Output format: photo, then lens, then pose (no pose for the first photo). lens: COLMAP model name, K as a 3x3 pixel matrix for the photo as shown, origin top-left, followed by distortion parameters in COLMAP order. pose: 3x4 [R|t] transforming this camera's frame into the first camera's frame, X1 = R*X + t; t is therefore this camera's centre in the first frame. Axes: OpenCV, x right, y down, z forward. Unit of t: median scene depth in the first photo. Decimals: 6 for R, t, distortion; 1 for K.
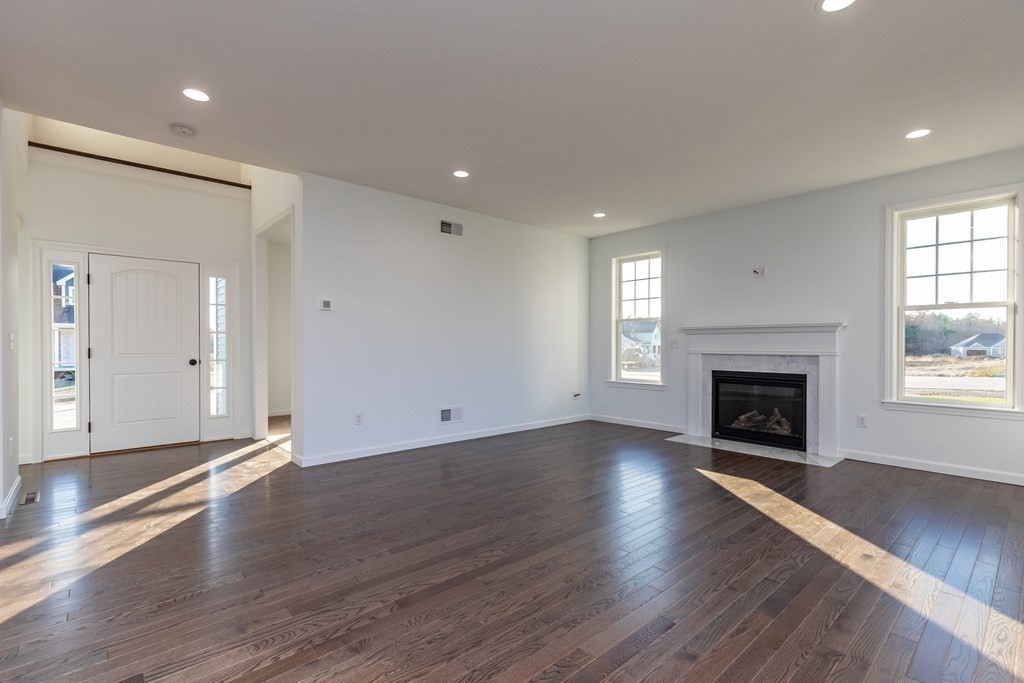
lens RADIAL K [[468.5, 0, 512.0], [0, 468.5, 341.5], [0, 0, 1]] dist [0.004836, 0.000512]
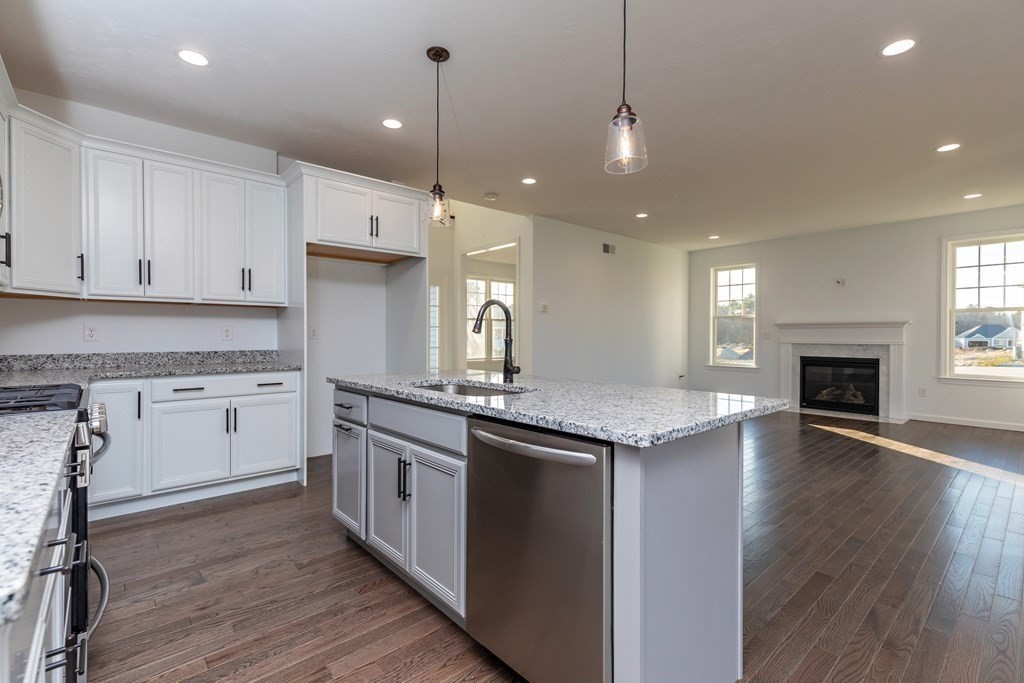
lens RADIAL K [[466.5, 0, 515.4], [0, 466.5, 334.7], [0, 0, 1]] dist [0.001126, 0.000281]
pose [[0.999998, 0.001253, -0.001243, -0.377609], [-0.001246, 0.999985, 0.005369, -0.004498], [0.001249, -0.005367, 0.999985, -0.313151]]
